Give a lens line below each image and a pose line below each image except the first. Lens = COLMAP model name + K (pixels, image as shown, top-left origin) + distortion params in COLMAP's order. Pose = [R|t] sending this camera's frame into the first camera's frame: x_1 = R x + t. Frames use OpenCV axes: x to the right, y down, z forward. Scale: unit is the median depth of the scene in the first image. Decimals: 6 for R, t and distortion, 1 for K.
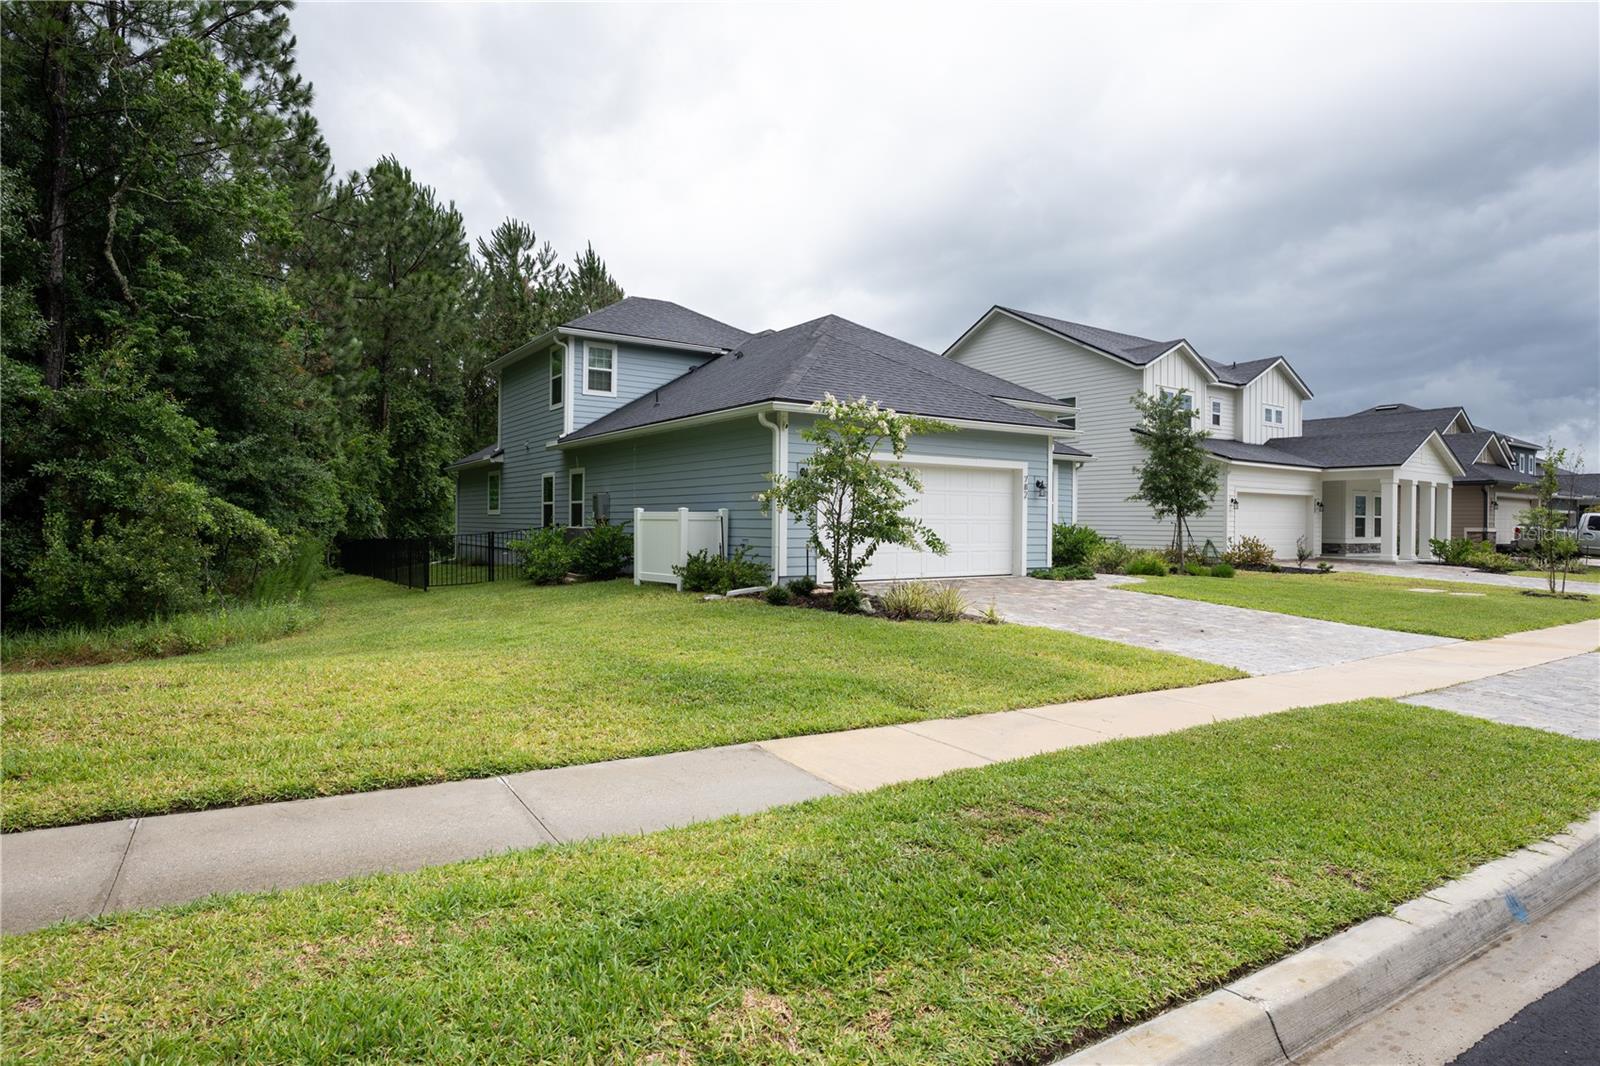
lens RADIAL K [[880.9, 0, 801.0], [0, 880.9, 528.4], [0, 0, 1]] dist [-0.005588, -0.000068]
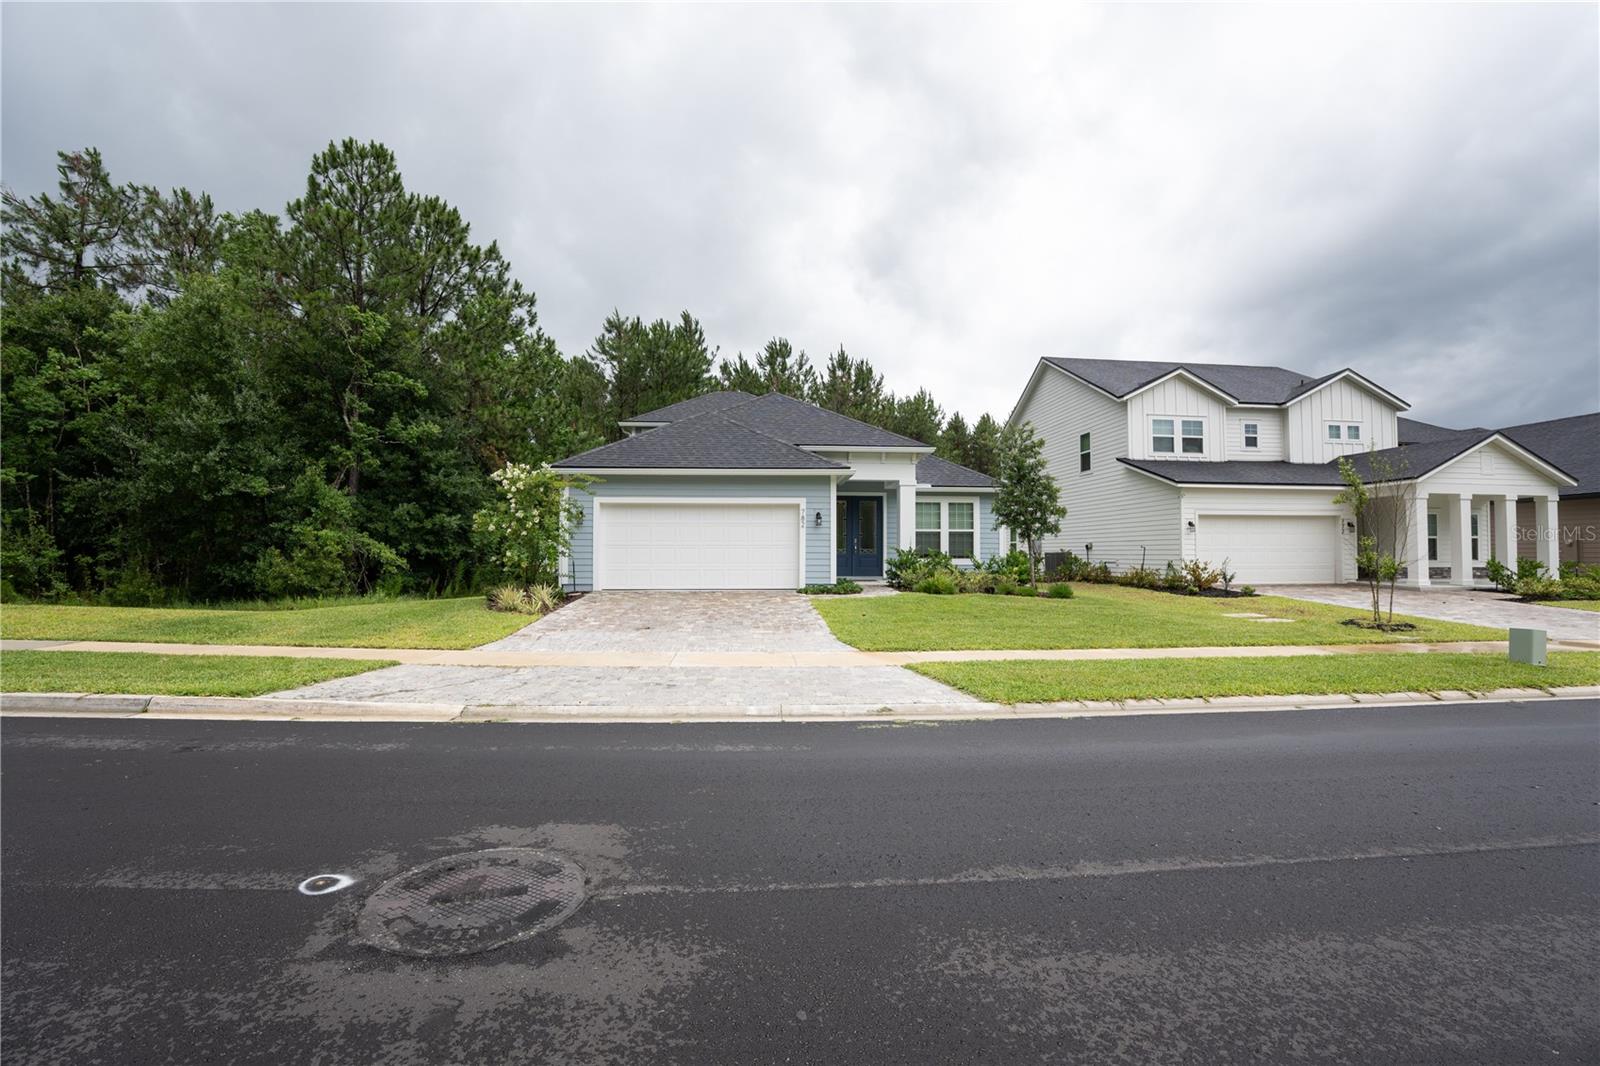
lens RADIAL K [[702.8, 0, 803.2], [0, 702.8, 544.6], [0, 0, 1]] dist [-0.042941, 0.002133]
pose [[0.864365, -0.013290, -0.502689, 0.453895], [0.003044, 0.999771, -0.021198, 0.006662], [0.502856, 0.016792, 0.864207, 0.090498]]
